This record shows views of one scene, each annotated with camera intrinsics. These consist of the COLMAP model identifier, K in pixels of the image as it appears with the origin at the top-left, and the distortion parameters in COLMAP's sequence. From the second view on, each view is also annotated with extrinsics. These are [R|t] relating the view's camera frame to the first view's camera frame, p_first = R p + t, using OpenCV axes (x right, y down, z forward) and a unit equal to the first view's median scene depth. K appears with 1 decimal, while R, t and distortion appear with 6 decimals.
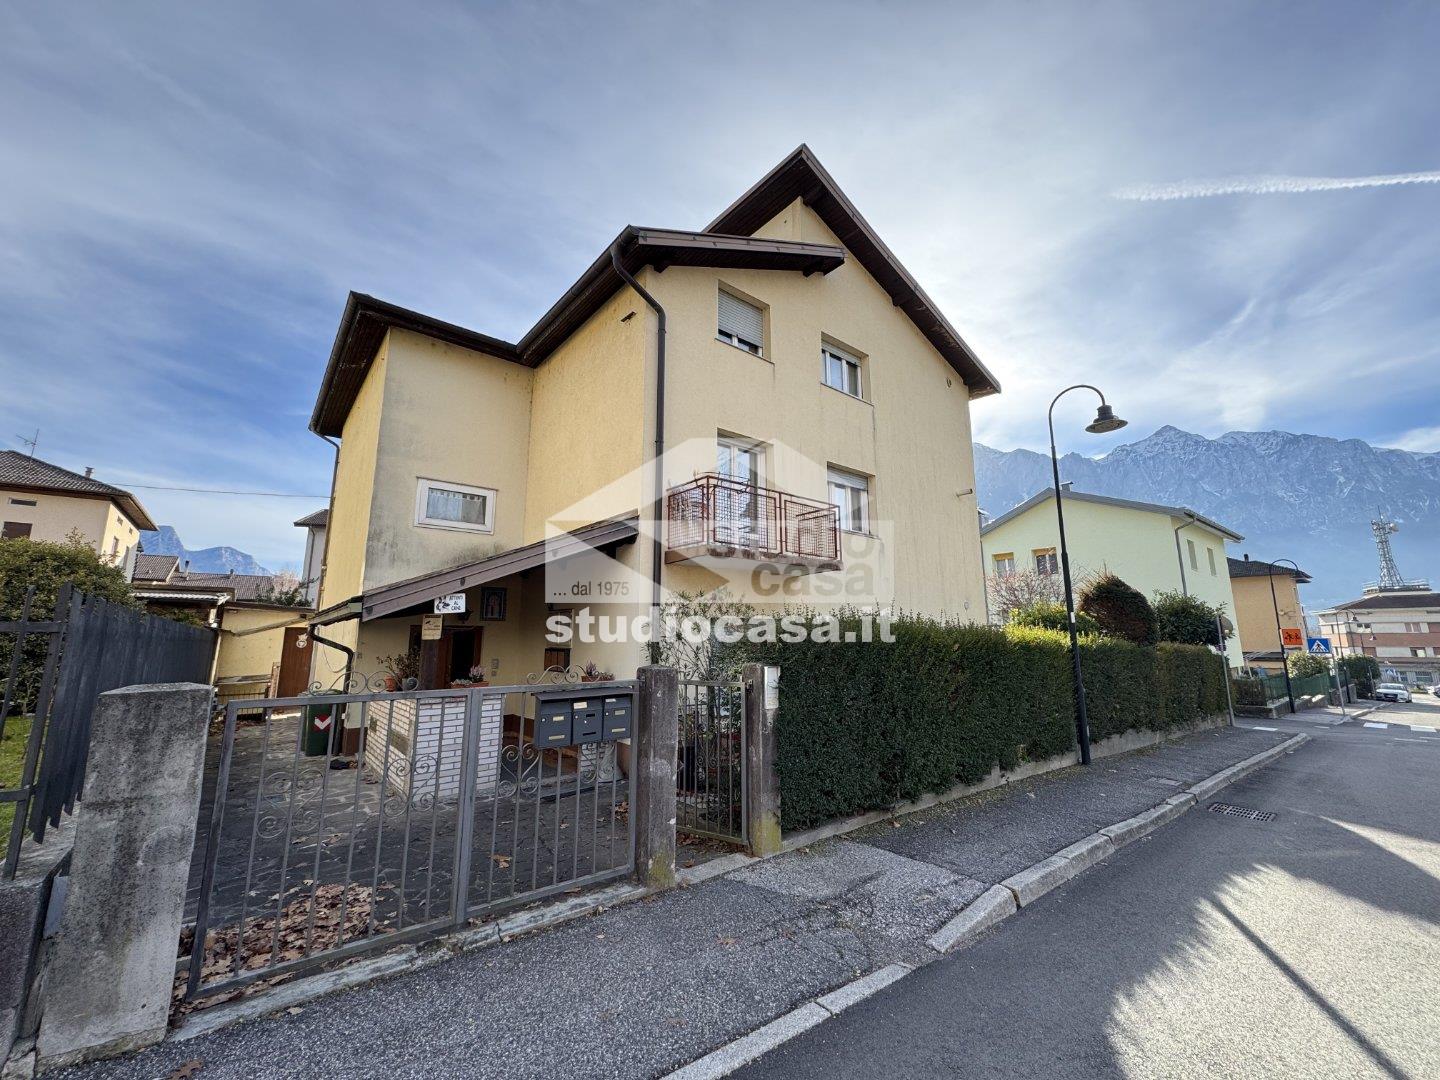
lens RADIAL K [[573.4, 0, 720.0], [0, 573.4, 535.7], [0, 0, 1]] dist [-0.003370, 0.000478]
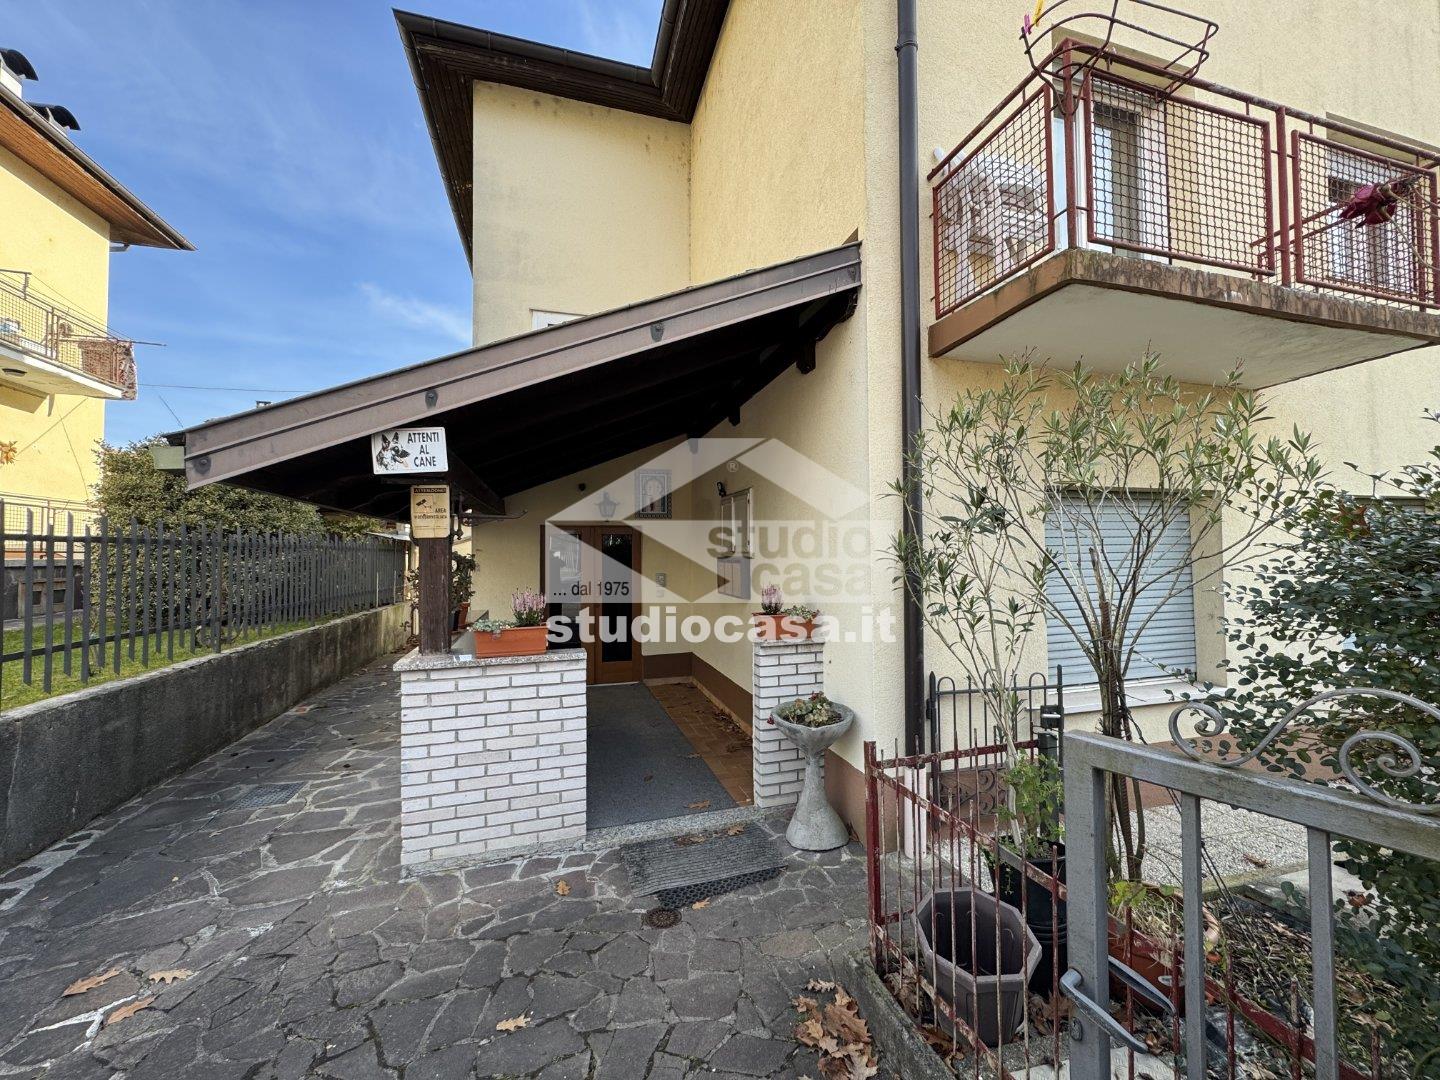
lens RADIAL K [[573.4, 0, 722.2], [0, 573.4, 535.3], [0, 0, 1]] dist [-0.003370, 0.000478]
pose [[0.920724, -0.013458, -0.389982, -0.074765], [0.072431, 0.987932, 0.136912, 0.109389], [0.383433, -0.154305, 0.910587, 0.545866]]
